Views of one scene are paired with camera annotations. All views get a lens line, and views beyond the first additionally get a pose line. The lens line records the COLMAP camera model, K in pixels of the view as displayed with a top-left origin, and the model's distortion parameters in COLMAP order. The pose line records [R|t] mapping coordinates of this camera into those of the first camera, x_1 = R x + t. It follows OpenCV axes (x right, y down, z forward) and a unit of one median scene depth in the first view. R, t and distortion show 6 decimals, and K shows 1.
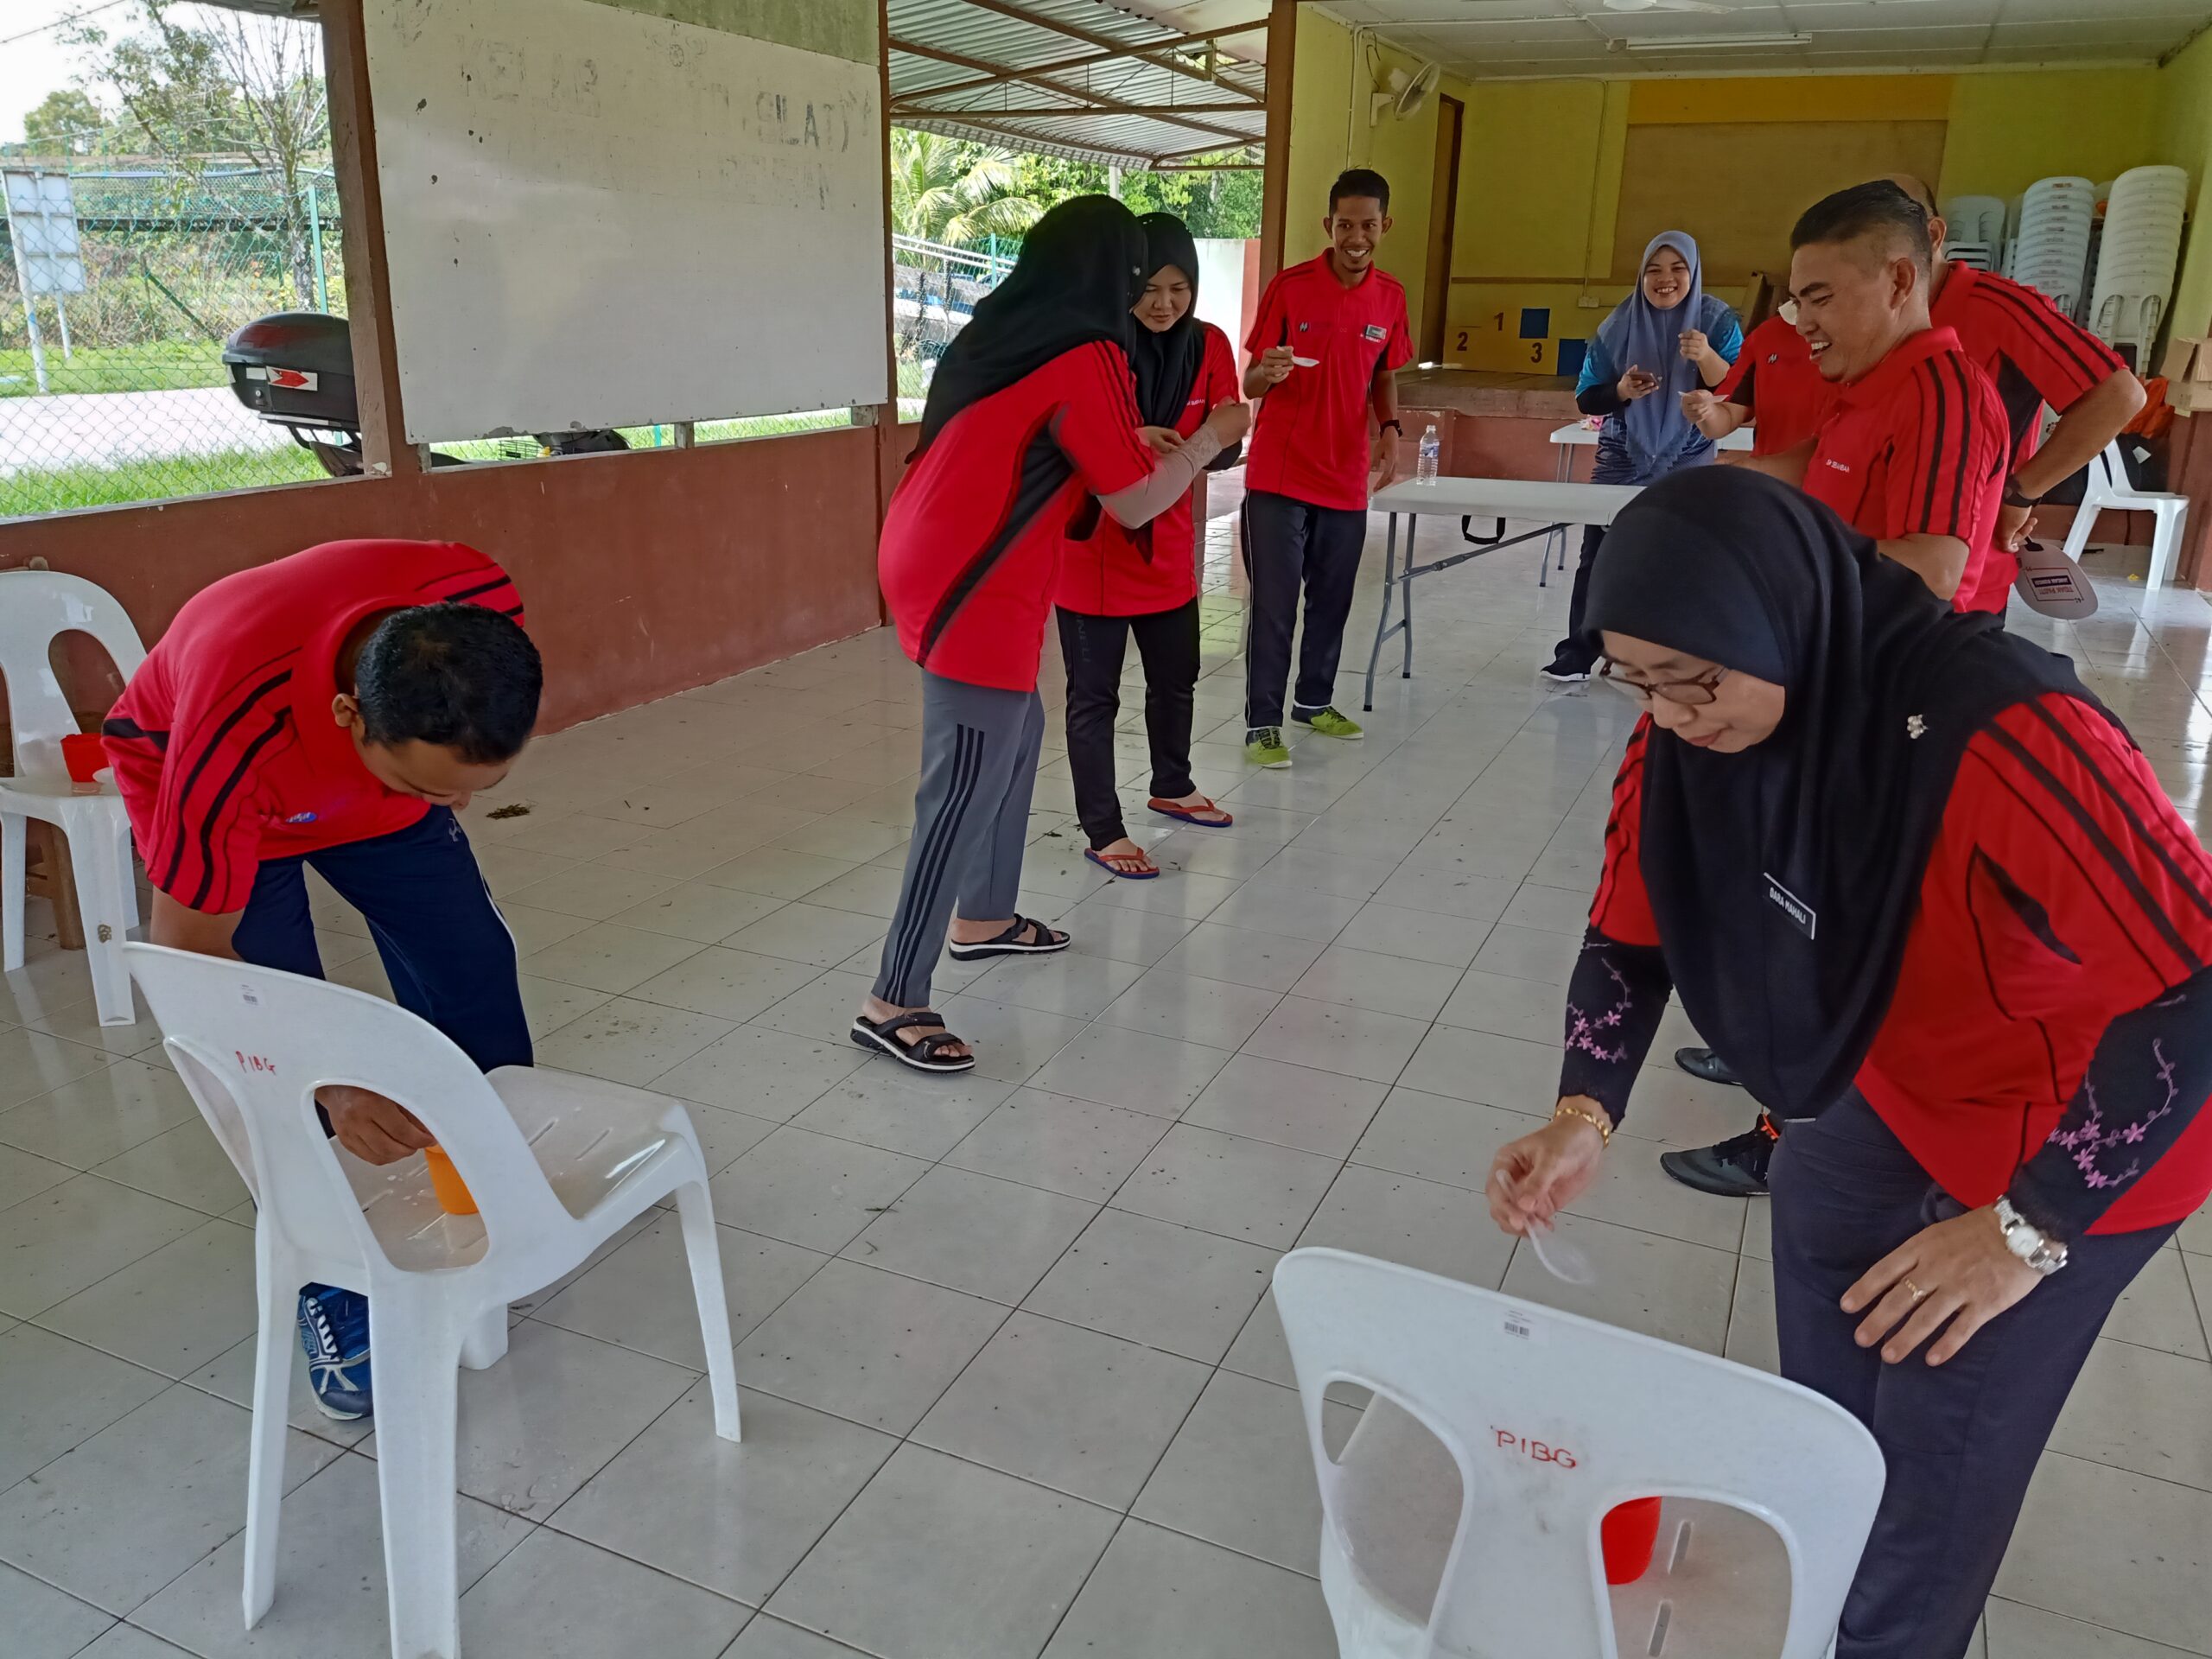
lens RADIAL K [[1645.3, 0, 1099.1], [0, 1645.3, 815.8], [0, 0, 1]] dist [0.088324, -0.120893]
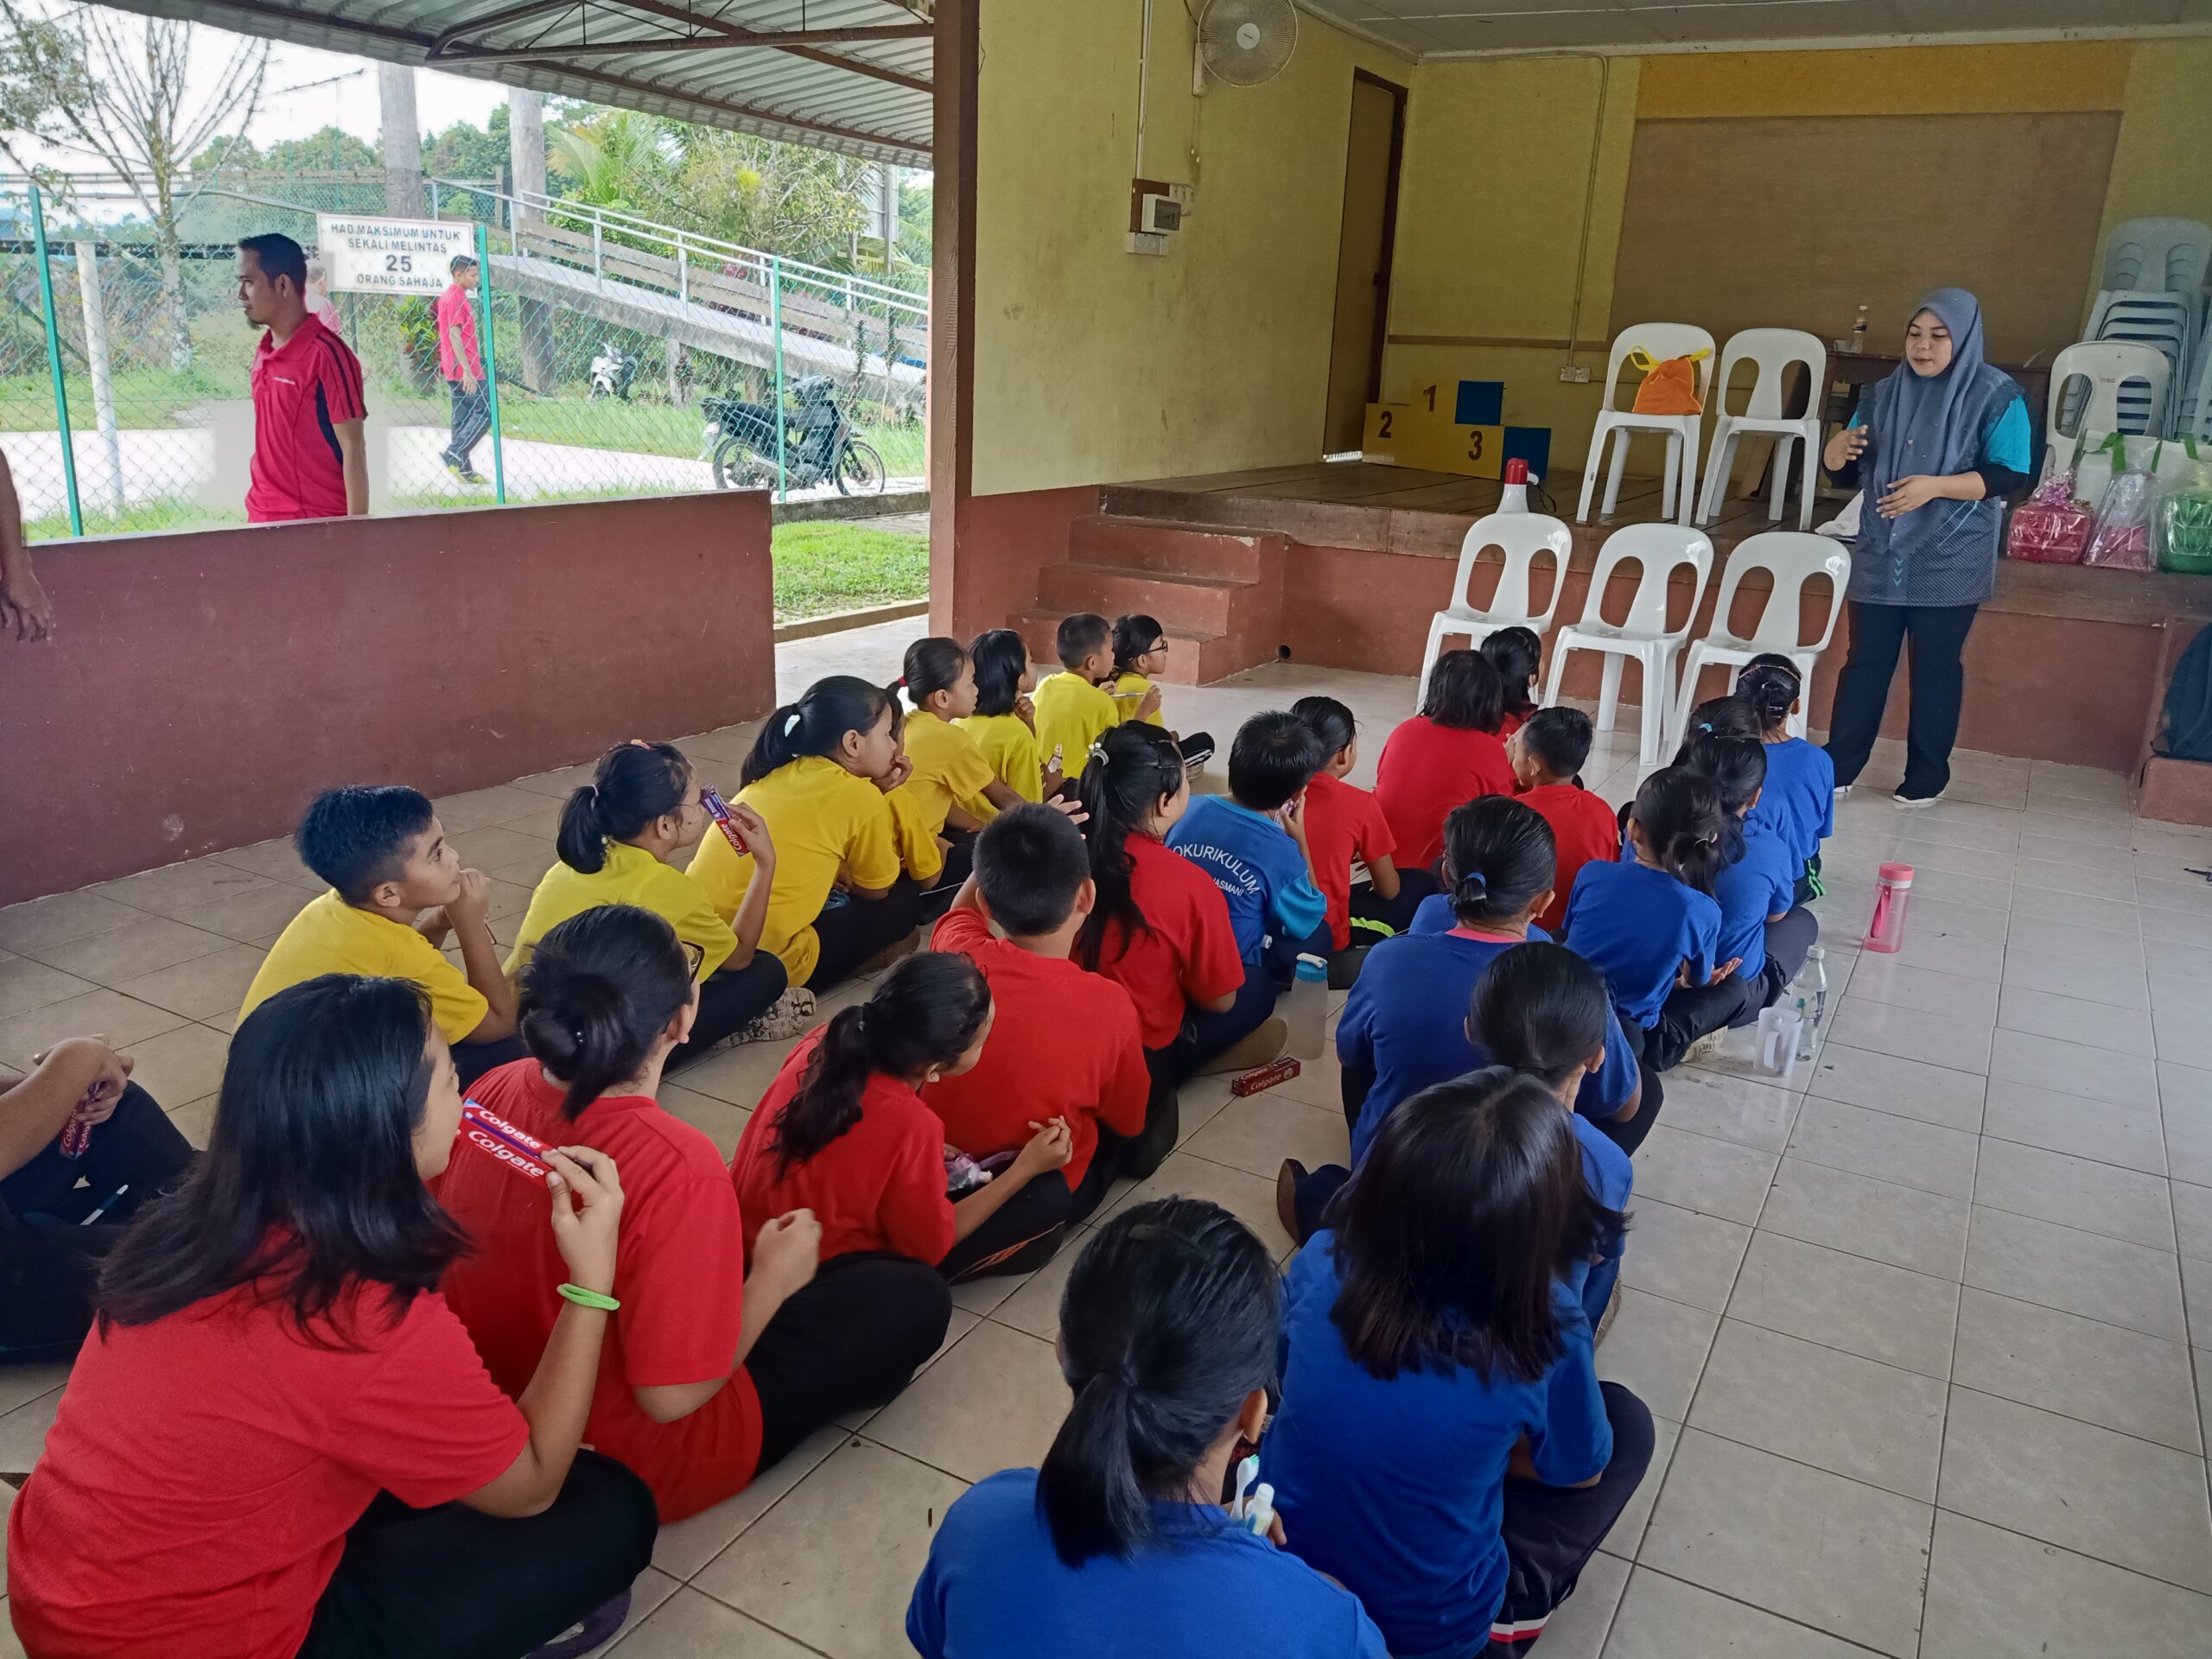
lens RADIAL K [[1645.3, 0, 1100.4], [0, 1645.3, 827.0], [0, 0, 1]] dist [0.088324, -0.120893]
pose [[0.996055, 0.048087, -0.074583, 0.164885], [-0.050217, 0.998375, -0.026949, -0.095856], [0.073165, 0.030588, 0.996851, 0.314923]]
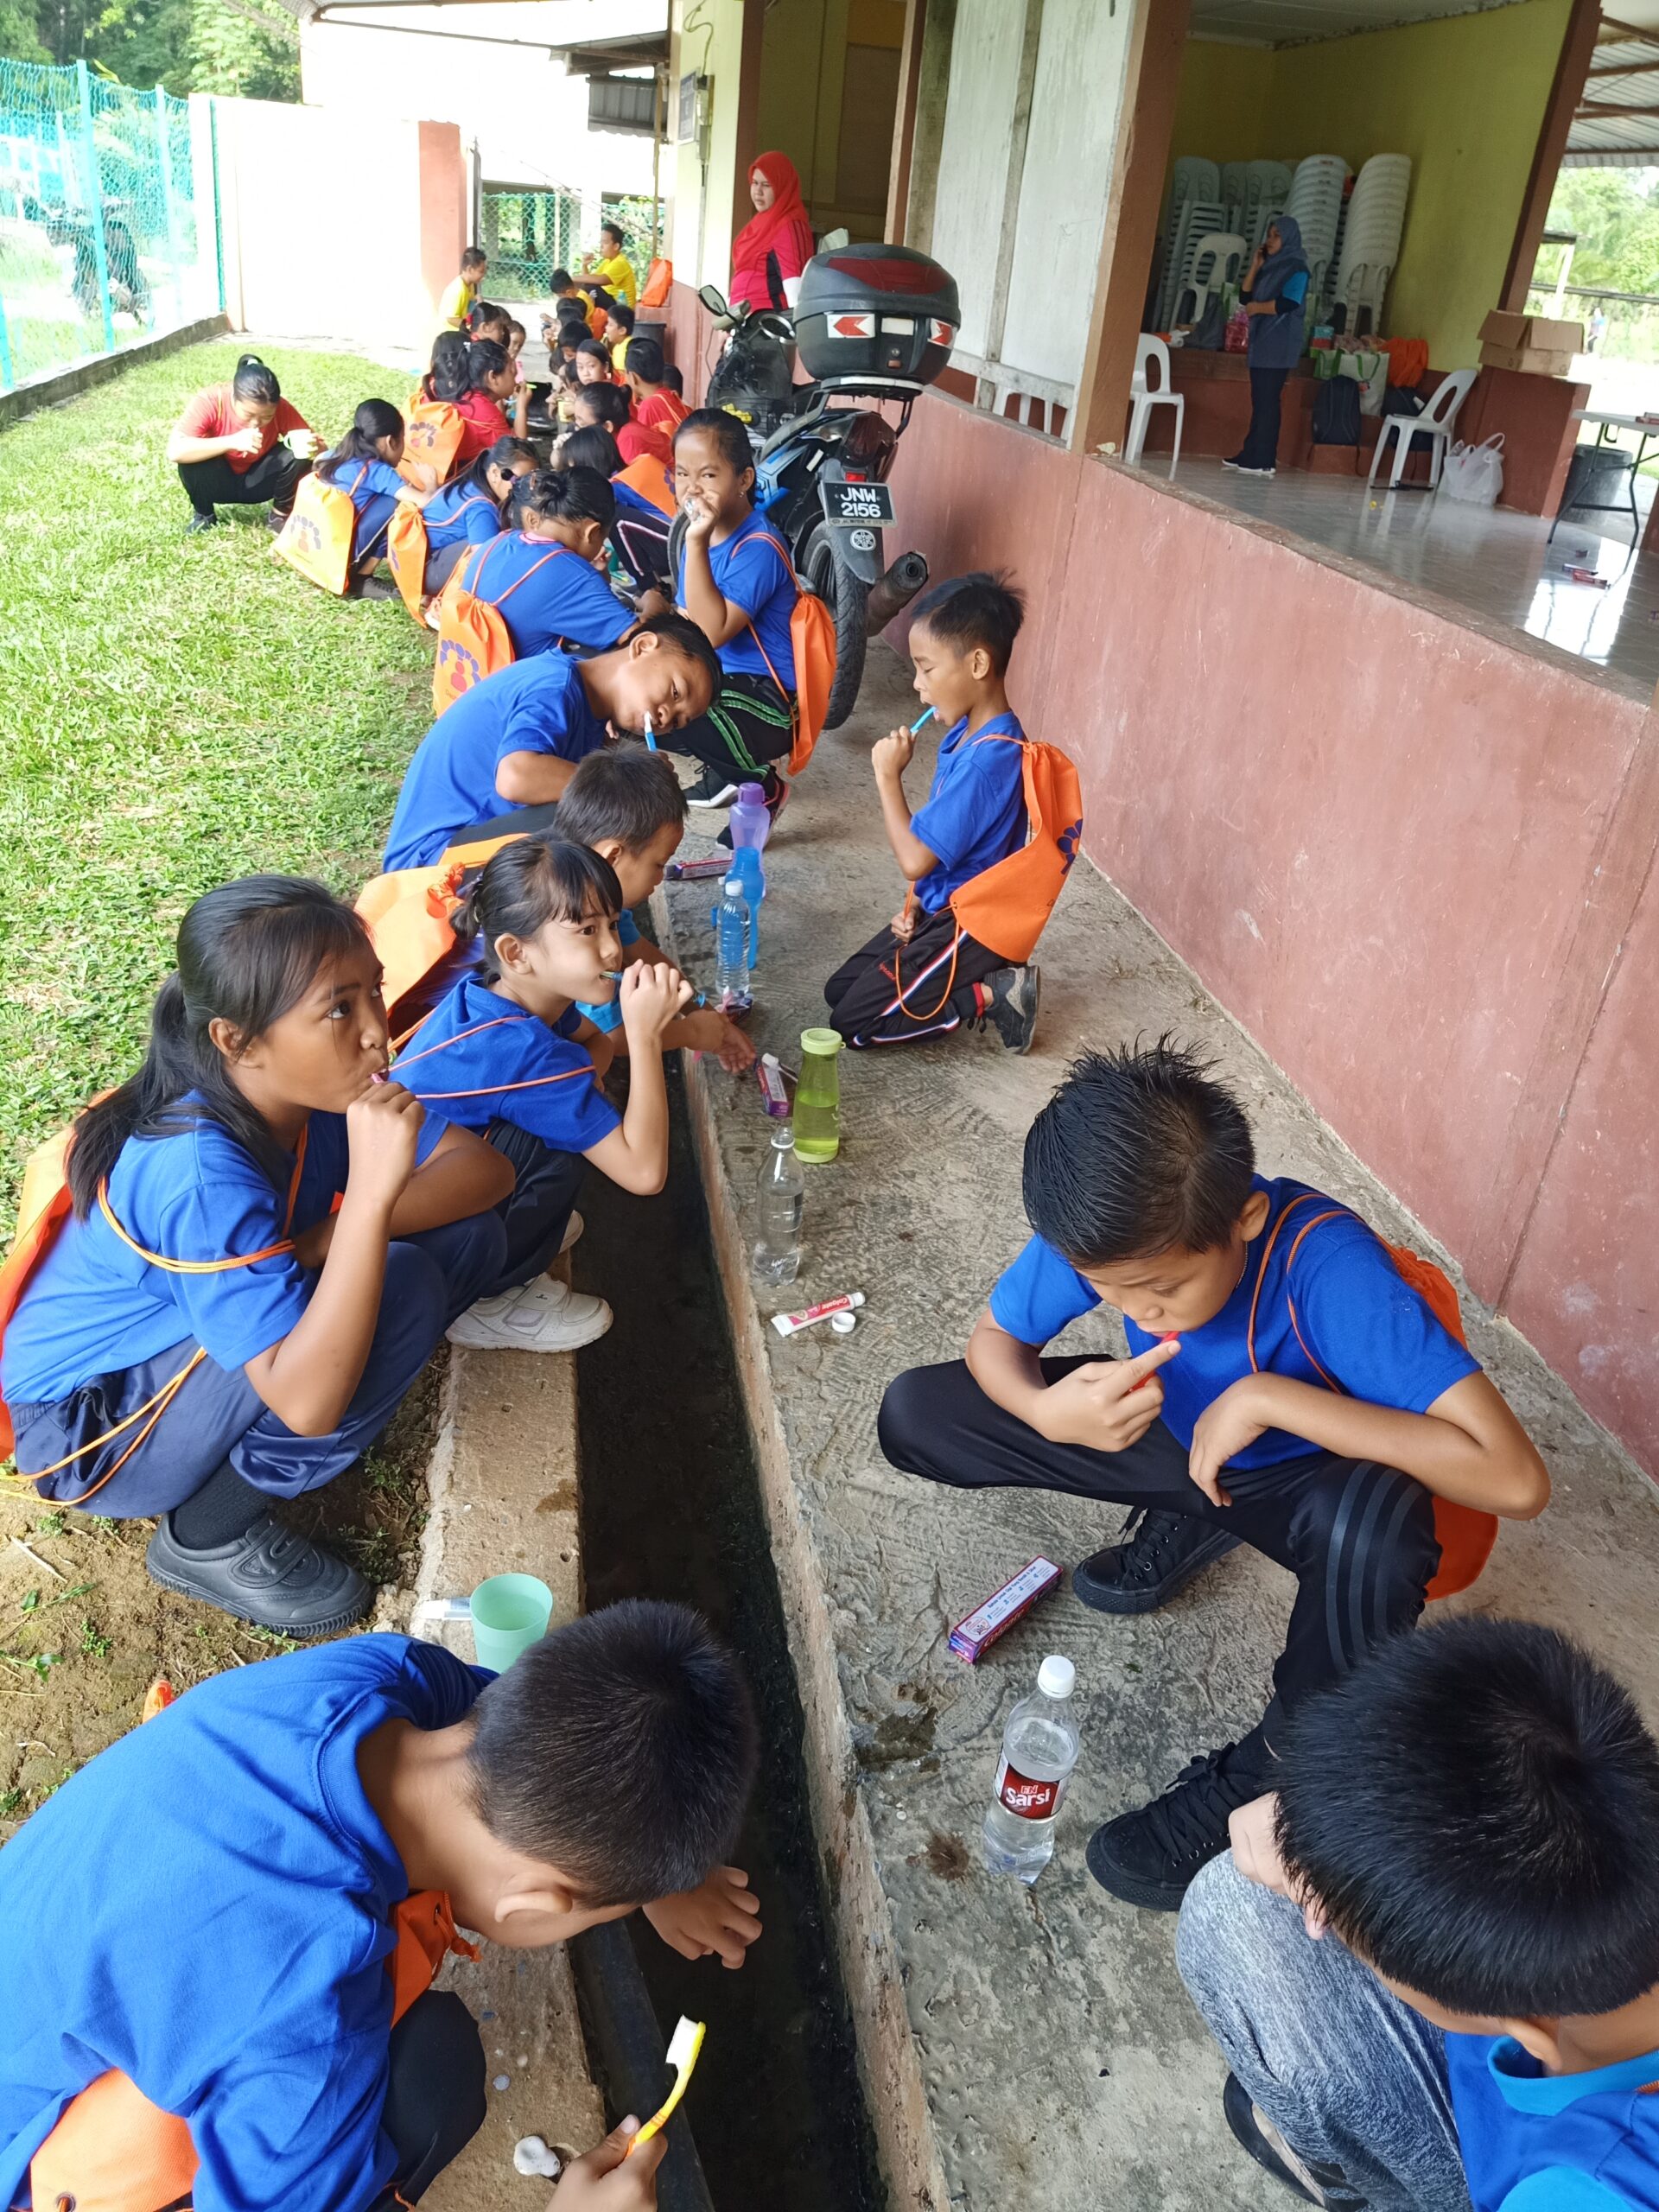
lens RADIAL K [[1645.3, 0, 815.4], [0, 1645.3, 1112.0], [0, 0, 1]] dist [0.088324, -0.120893]
pose [[0.825886, -0.221216, 0.518628, -0.372283], [0.106477, 0.964461, 0.241823, -0.036219], [-0.553692, -0.144496, 0.820089, 0.088496]]
